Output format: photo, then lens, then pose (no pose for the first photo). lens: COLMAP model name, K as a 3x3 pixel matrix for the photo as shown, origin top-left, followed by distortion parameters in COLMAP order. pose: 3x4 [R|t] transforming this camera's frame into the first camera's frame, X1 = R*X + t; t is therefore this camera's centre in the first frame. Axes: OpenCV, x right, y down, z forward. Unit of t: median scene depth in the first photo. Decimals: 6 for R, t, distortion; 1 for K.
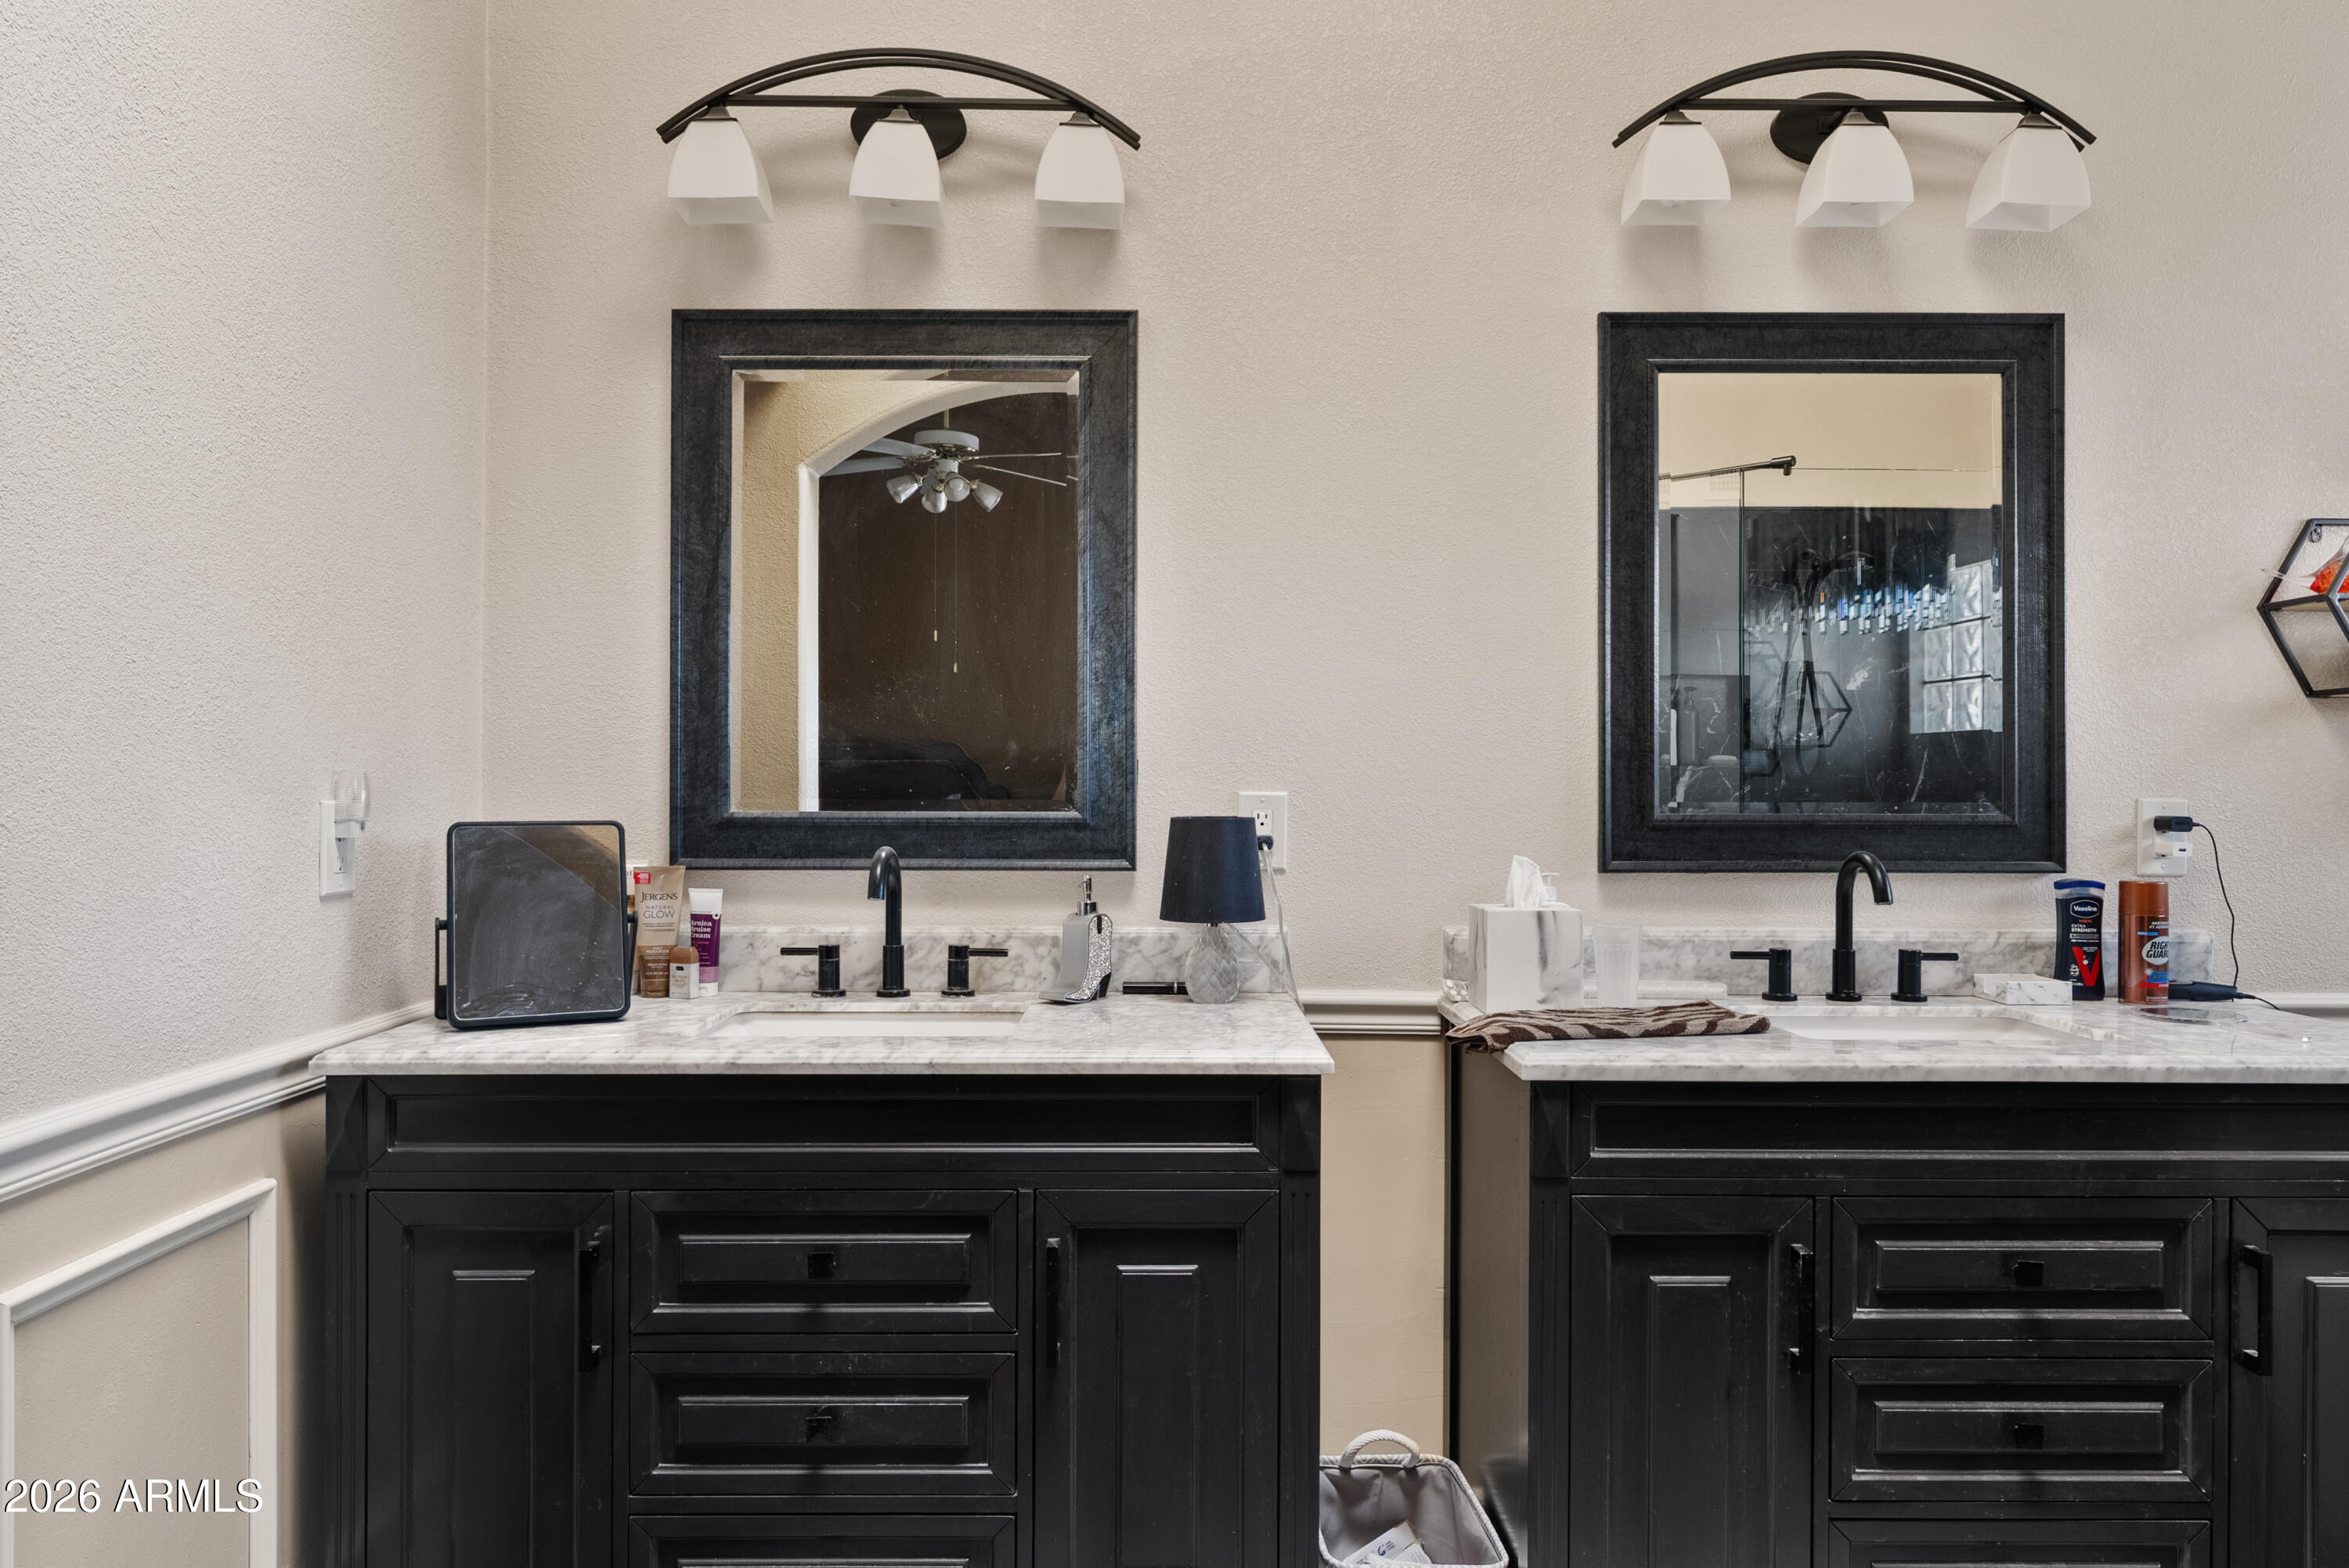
lens RADIAL K [[1527.3, 0, 1174.5], [0, 1527.3, 784.0], [0, 0, 1]] dist [-0.005183, -0.000096]
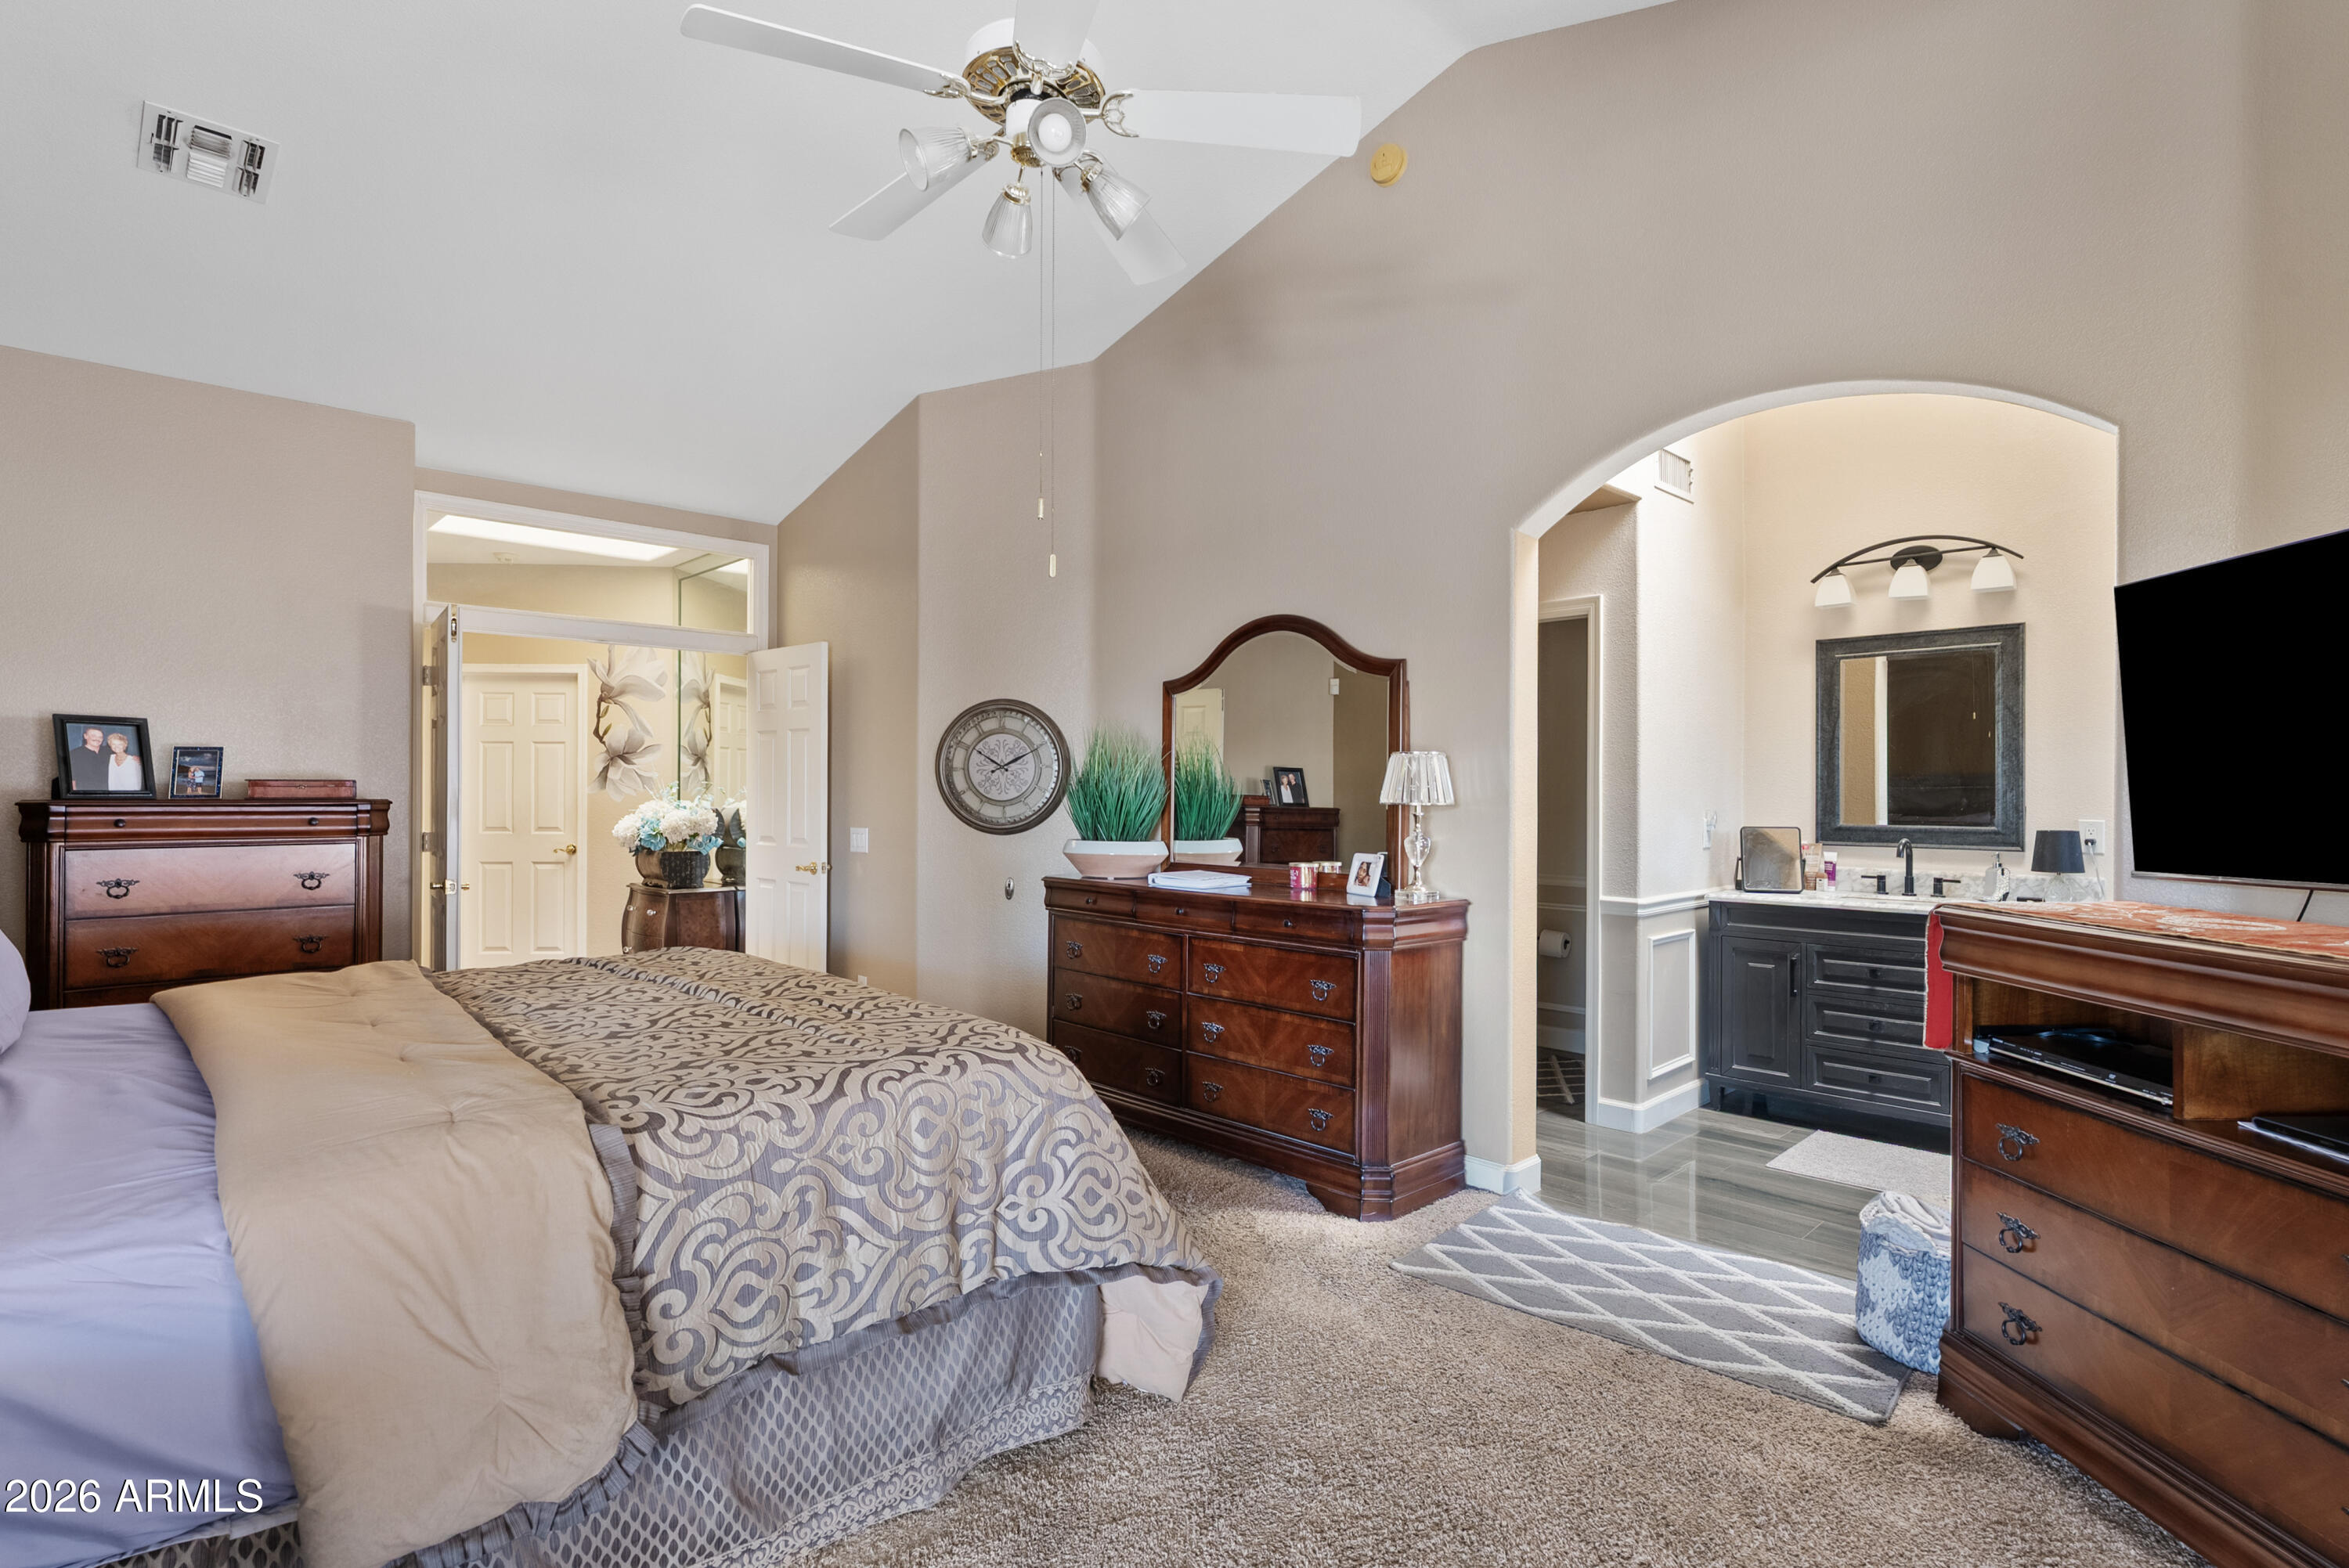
lens RADIAL K [[1151.0, 0, 1174.5], [0, 1151.0, 784.0], [0, 0, 1]] dist [-0.001515, 0.000048]
pose [[0.695475, -0.005783, -0.718527, 0.361070], [-0.002240, 0.999945, -0.010217, -0.030528], [0.718547, 0.008715, 0.695424, -1.291399]]
